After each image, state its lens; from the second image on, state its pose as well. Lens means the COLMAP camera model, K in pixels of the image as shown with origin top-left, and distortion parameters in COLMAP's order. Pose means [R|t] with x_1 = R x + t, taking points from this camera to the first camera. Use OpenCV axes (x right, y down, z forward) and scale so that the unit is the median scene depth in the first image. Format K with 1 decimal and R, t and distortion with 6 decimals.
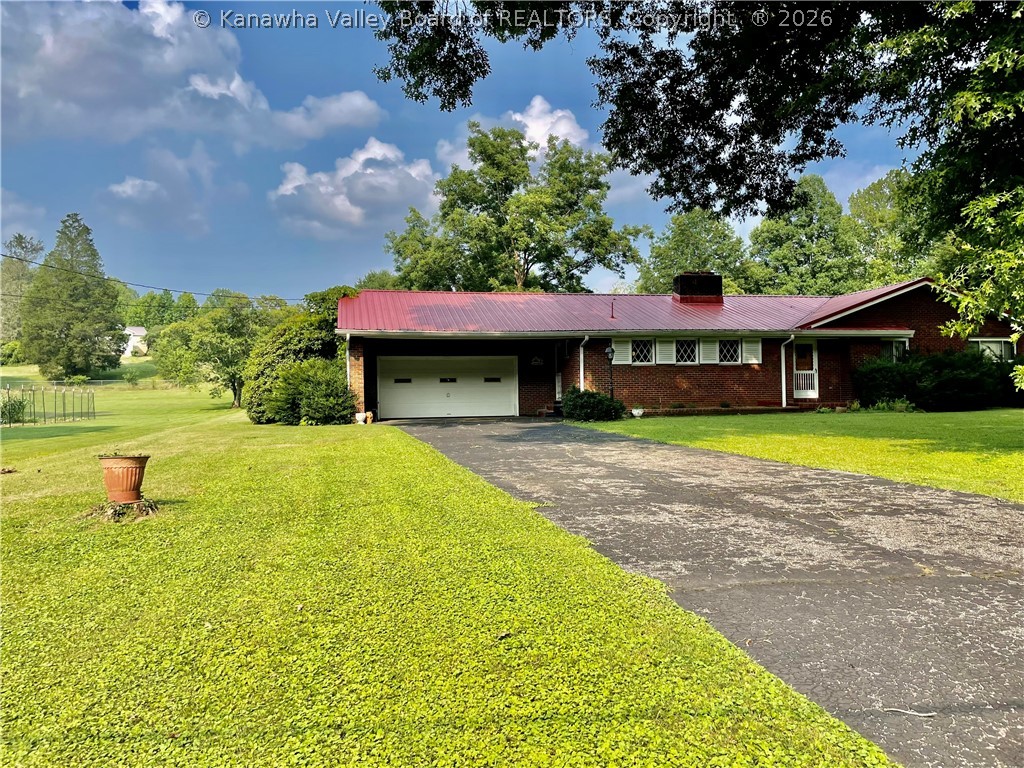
lens RADIAL K [[775.0, 0, 511.9], [0, 775.0, 381.6], [0, 0, 1]] dist [0.009177, -0.000543]
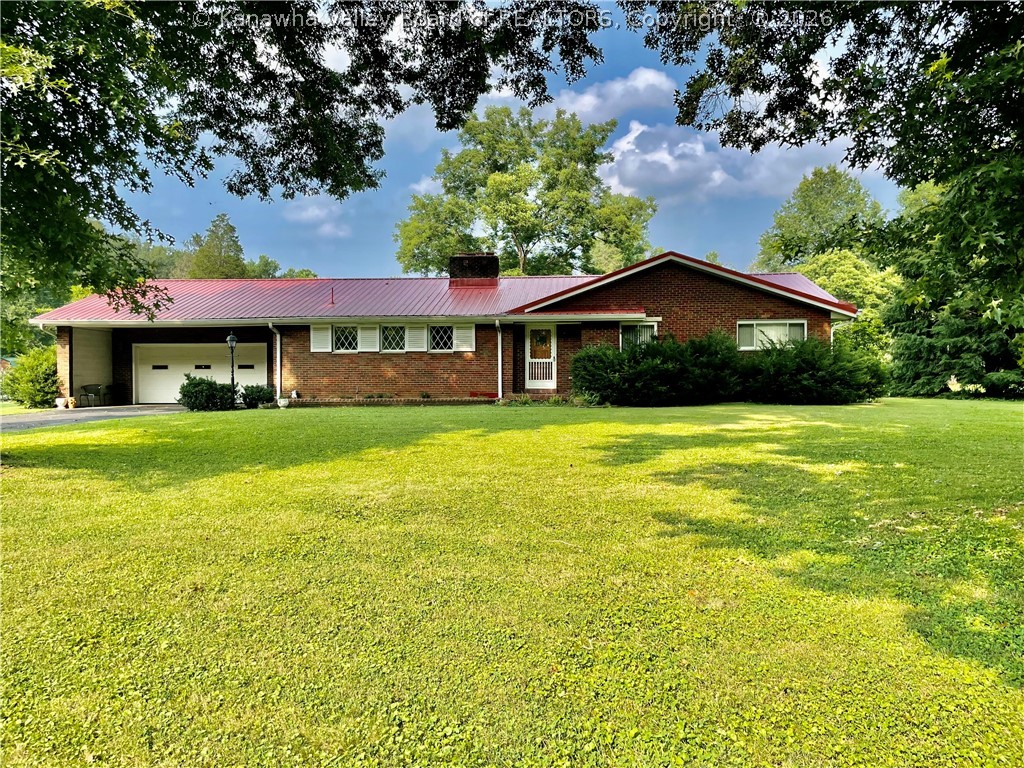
lens RADIAL K [[775.0, 0, 512.0], [0, 775.0, 385.7], [0, 0, 1]] dist [0.009177, -0.000543]
pose [[0.968775, 0.010821, -0.247704, 0.572545], [-0.004589, 0.999659, 0.025725, -0.005932], [0.247898, -0.023785, 0.968494, 0.110152]]
